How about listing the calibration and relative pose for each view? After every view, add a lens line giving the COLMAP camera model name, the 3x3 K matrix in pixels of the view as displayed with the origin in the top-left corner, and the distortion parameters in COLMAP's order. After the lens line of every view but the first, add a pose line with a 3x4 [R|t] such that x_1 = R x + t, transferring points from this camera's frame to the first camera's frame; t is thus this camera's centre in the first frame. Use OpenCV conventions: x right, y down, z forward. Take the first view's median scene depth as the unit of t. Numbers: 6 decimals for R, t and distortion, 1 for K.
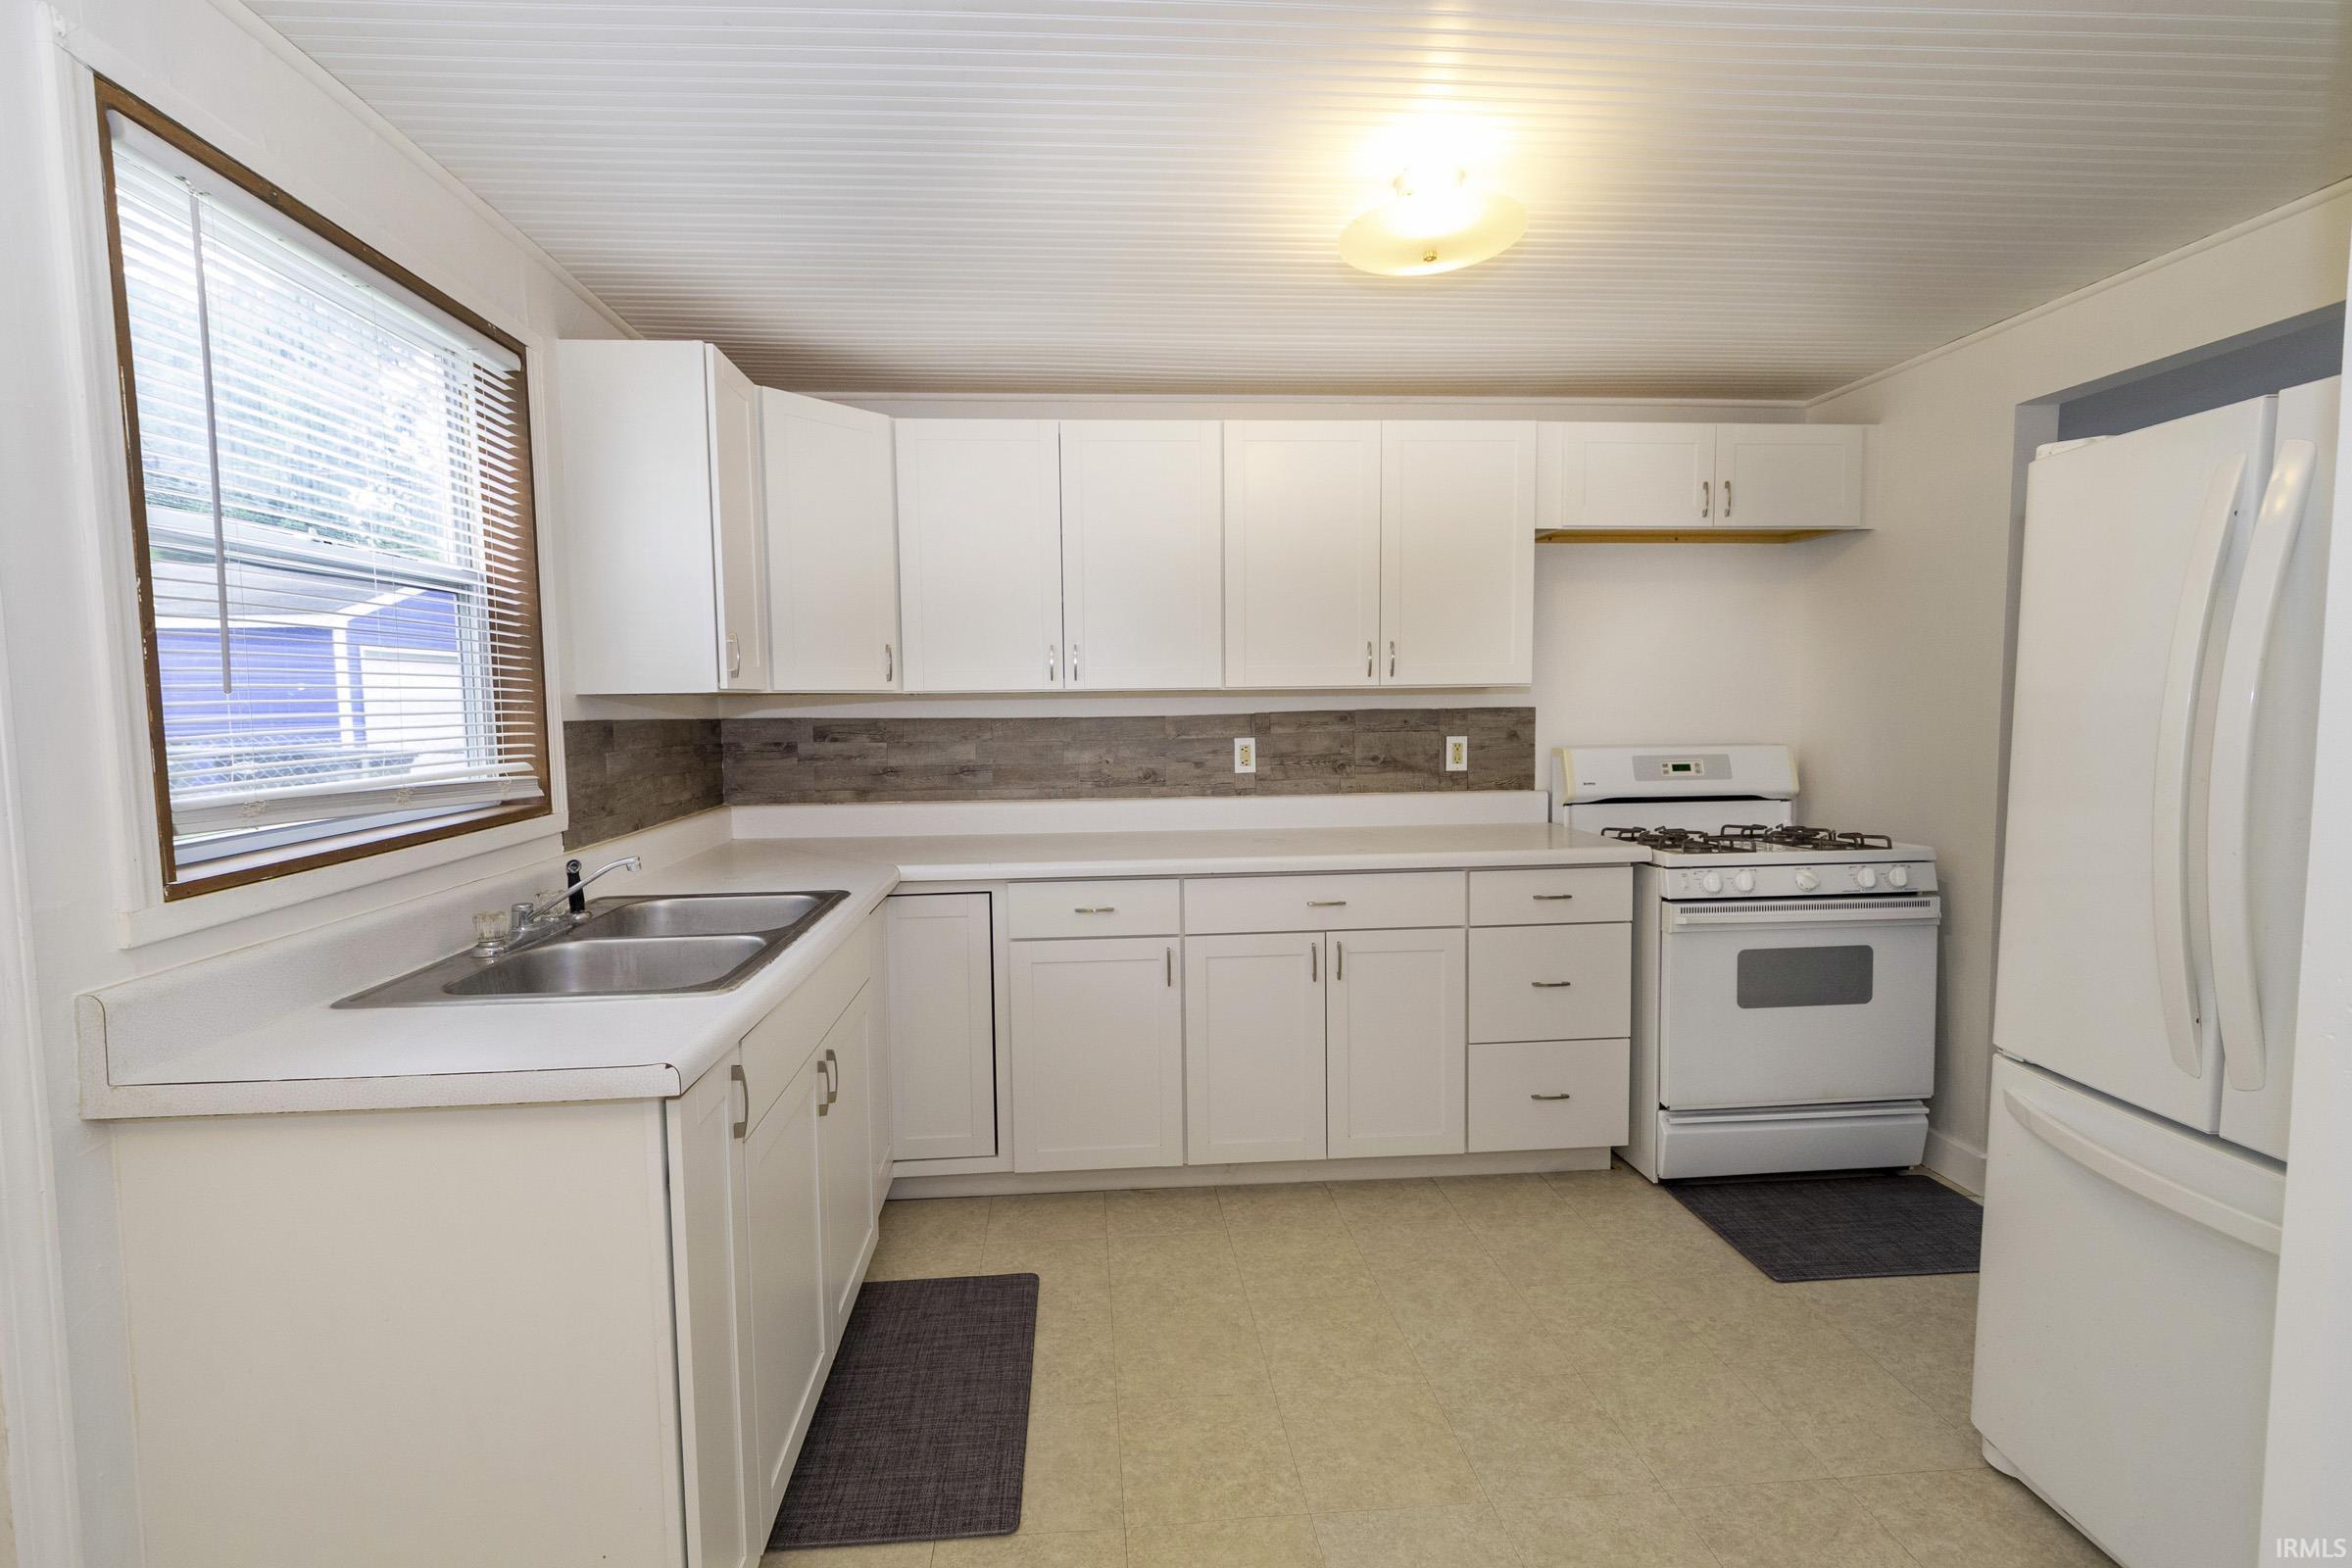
lens RADIAL K [[1013.1, 0, 1176.0], [0, 1013.1, 784.0], [0, 0, 1]] dist [0.002065, 0.000130]
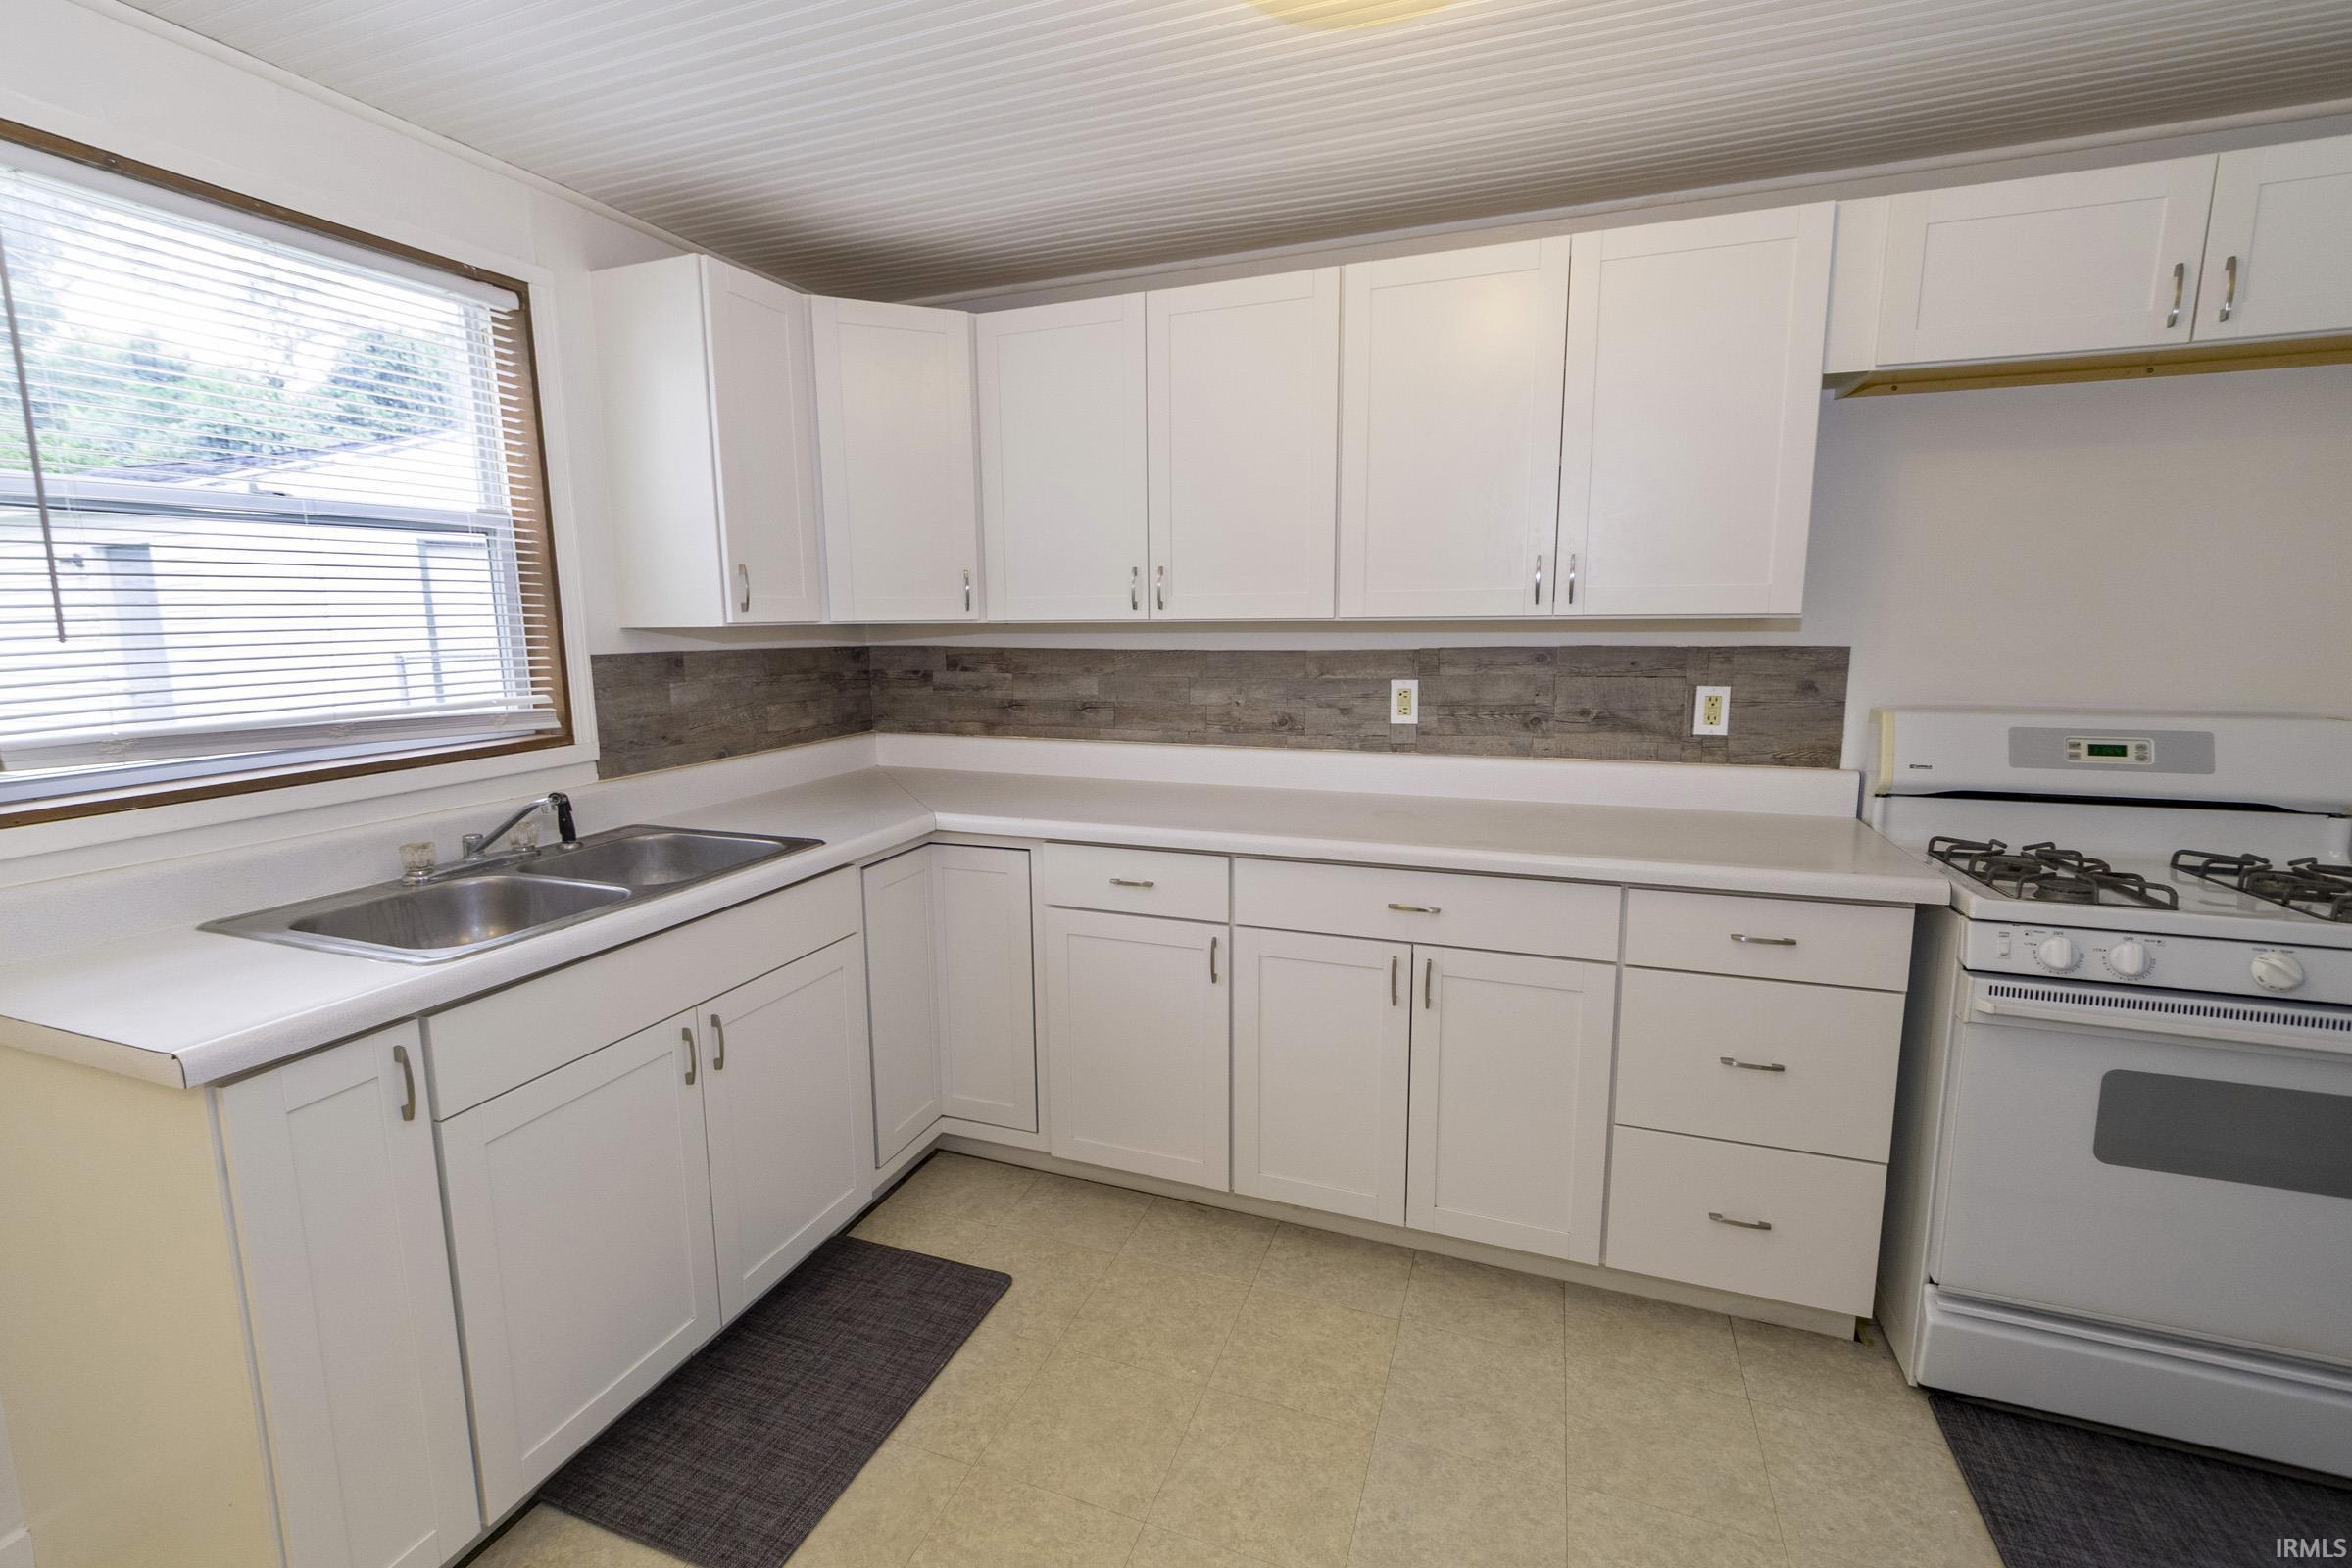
lens RADIAL K [[1024.4, 0, 1176.0], [0, 1024.4, 784.0], [0, 0, 1]] dist [-0.004569, 0.000047]
pose [[0.904459, 0.073917, -0.420108, 0.270304], [-0.037465, 0.994831, 0.094380, -0.036221], [0.424913, -0.069624, 0.902553, 0.211653]]
